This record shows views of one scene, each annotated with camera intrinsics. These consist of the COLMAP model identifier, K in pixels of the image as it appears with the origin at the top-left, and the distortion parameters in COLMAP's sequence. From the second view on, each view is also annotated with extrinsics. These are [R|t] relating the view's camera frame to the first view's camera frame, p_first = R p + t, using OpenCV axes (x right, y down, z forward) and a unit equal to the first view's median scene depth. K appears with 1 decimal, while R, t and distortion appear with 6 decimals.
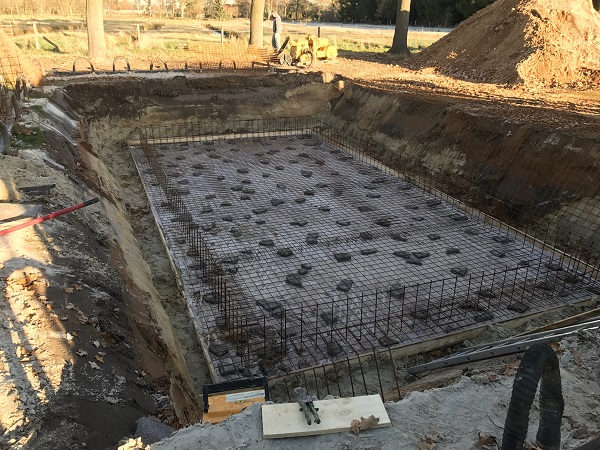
lens RADIAL K [[496.3, 0, 302.7], [0, 496.3, 225.1], [0, 0, 1]] dist [0.008046, 0.001323]
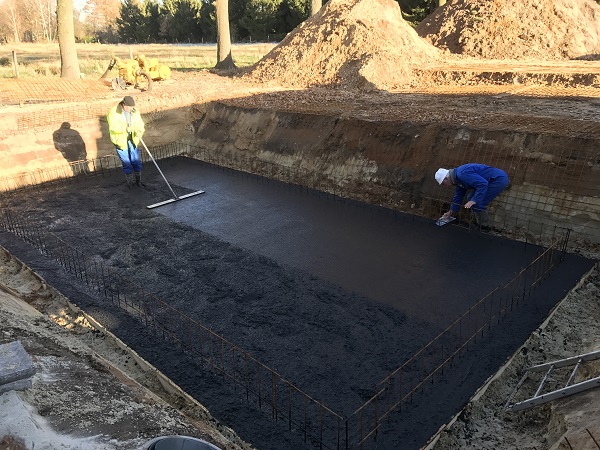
lens RADIAL K [[496.3, 0, 301.2], [0, 496.3, 222.0], [0, 0, 1]] dist [0.008046, 0.001323]
pose [[0.915010, -0.180254, 0.360922, -0.132503], [0.193437, 0.981113, -0.000408, -0.036436], [-0.354031, 0.070189, 0.932596, 0.099347]]
